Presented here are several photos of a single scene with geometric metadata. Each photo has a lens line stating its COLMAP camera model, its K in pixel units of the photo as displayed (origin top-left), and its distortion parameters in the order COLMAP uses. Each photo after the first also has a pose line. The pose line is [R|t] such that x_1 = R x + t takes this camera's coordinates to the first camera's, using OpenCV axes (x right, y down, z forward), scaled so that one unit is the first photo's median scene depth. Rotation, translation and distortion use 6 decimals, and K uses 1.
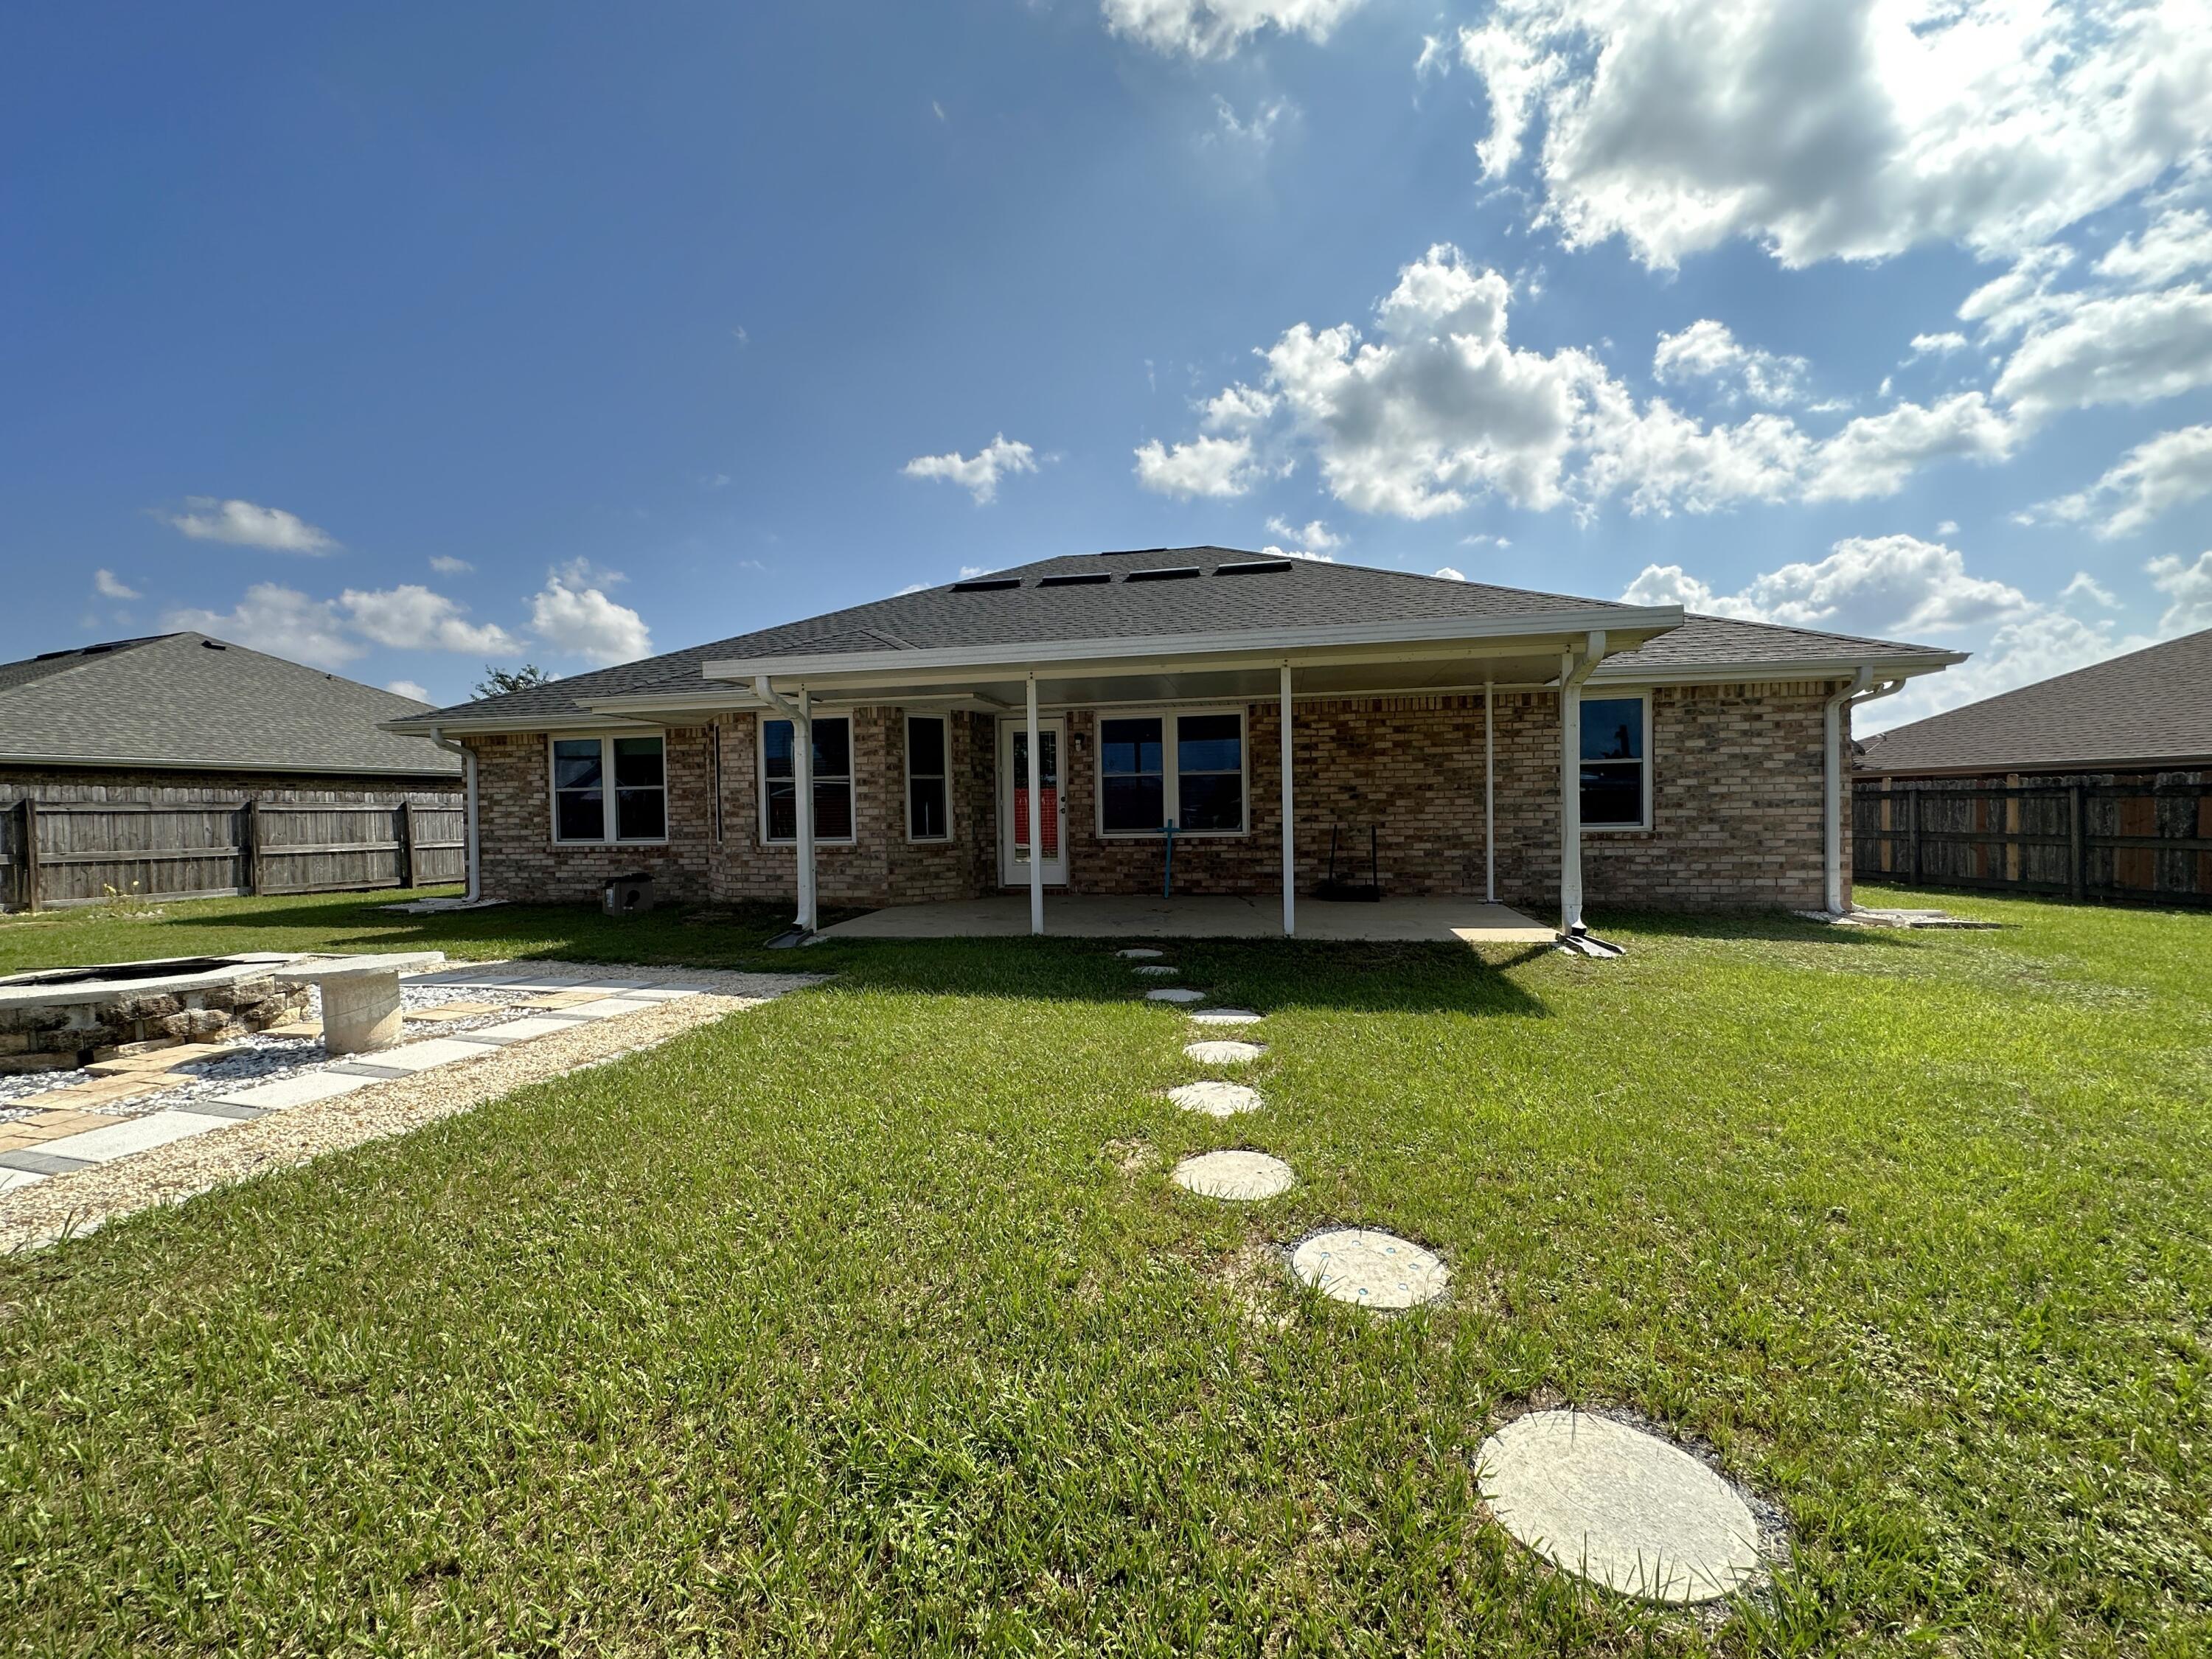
lens RADIAL K [[882.8, 0, 1101.7], [0, 882.8, 831.1], [0, 0, 1]] dist [-0.001051, 0.000276]
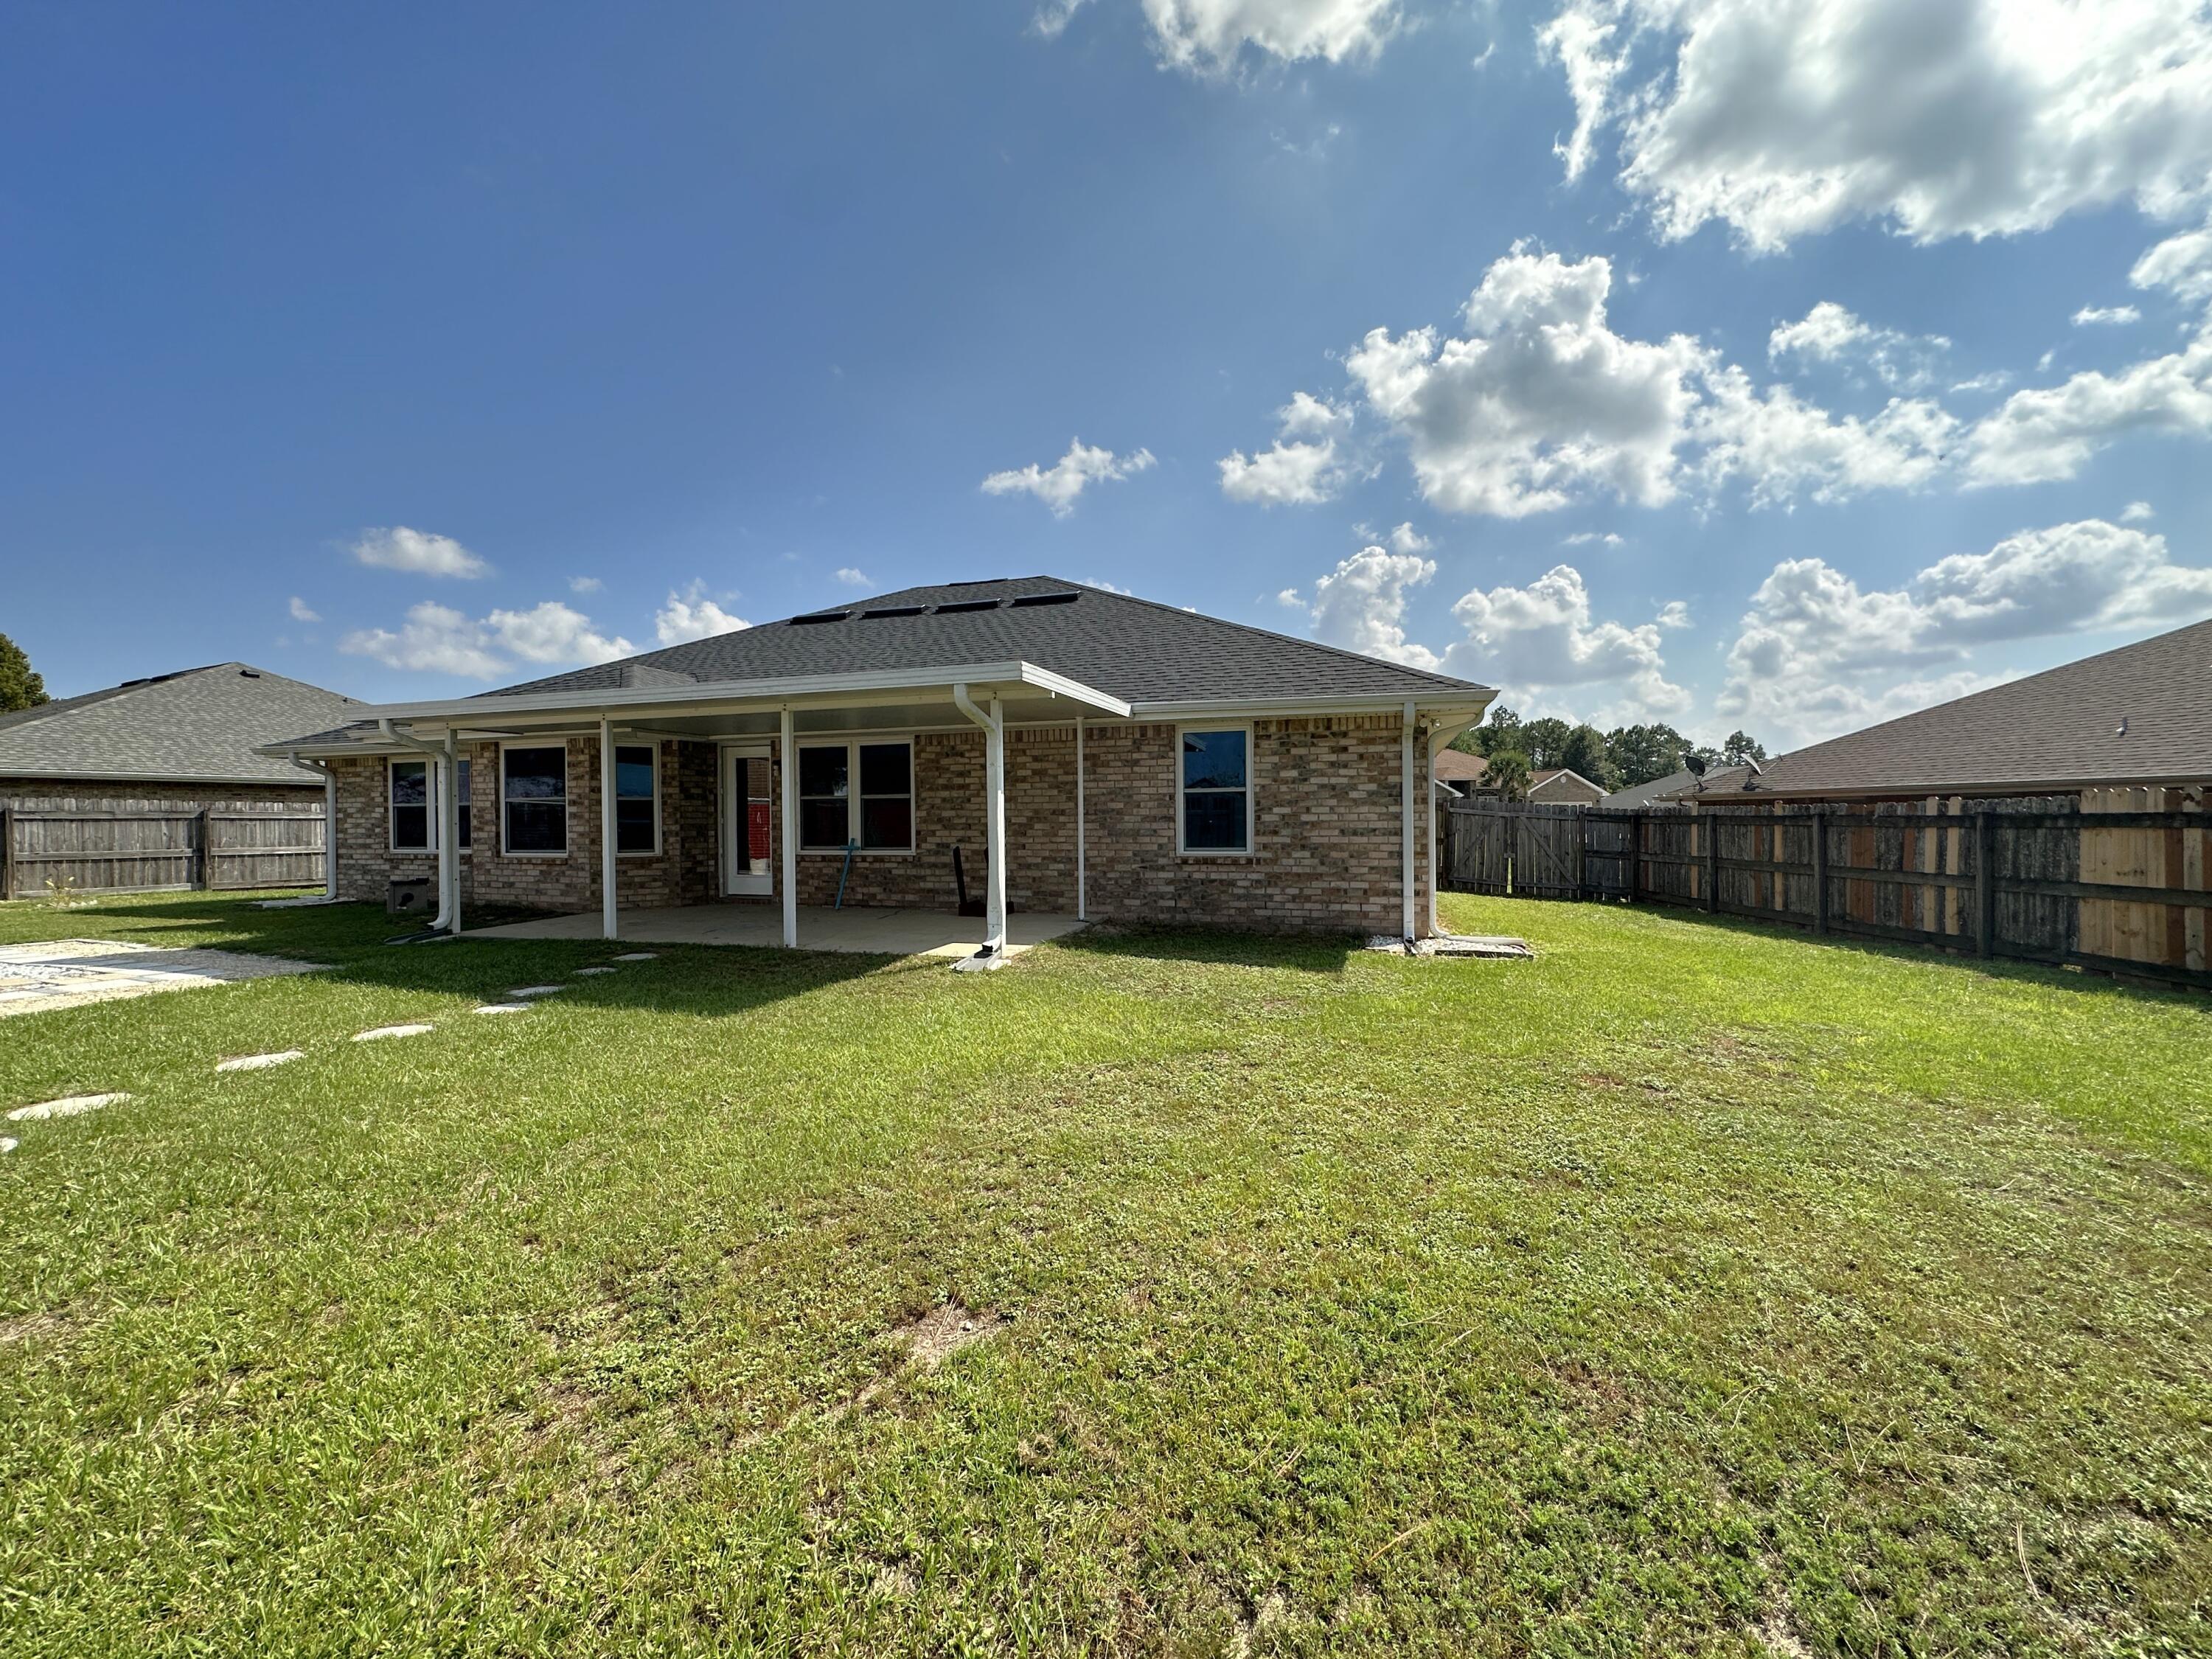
lens RADIAL K [[893.7, 0, 1105.6], [0, 893.7, 812.1], [0, 0, 1]] dist [-0.006107, 0.000329]
pose [[0.993801, 0.009812, -0.110741, 0.446661], [-0.013061, 0.999504, -0.028650, -0.015820], [0.110405, 0.029919, 0.993436, -0.063956]]
